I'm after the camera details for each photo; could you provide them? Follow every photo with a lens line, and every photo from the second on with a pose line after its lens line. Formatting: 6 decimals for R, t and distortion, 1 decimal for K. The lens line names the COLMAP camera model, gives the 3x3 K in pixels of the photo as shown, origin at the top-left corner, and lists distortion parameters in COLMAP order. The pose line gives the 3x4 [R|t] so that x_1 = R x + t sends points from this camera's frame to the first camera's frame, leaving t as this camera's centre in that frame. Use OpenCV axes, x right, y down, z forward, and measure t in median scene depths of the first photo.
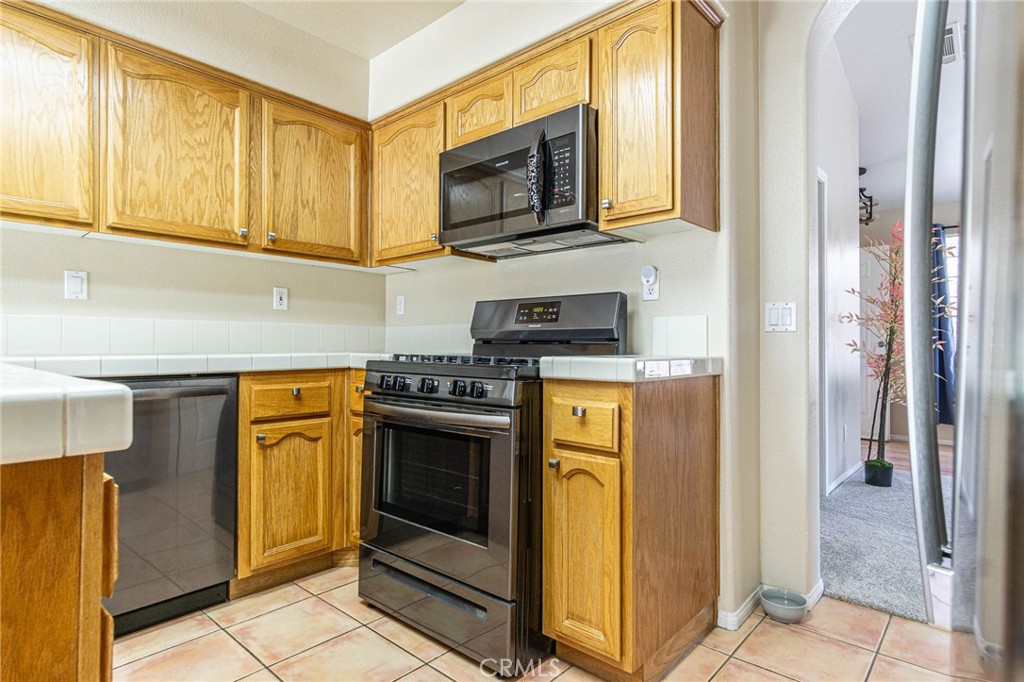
lens RADIAL K [[549.4, 0, 510.9], [0, 549.4, 343.8], [0, 0, 1]] dist [0.003173, 0.000939]
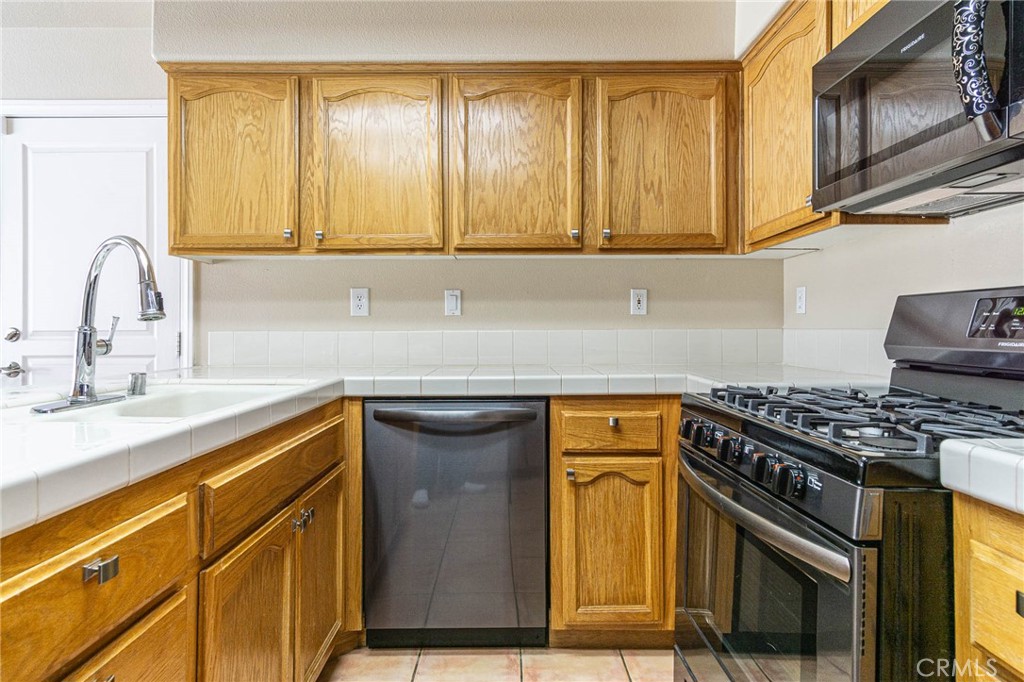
lens RADIAL K [[549.4, 0, 519.9], [0, 549.4, 324.3], [0, 0, 1]] dist [0.003173, 0.000939]
pose [[0.660234, -0.008222, -0.751015, 0.128474], [0.008549, 0.999958, -0.003432, -0.055151], [0.751012, -0.004155, 0.660276, 0.350315]]
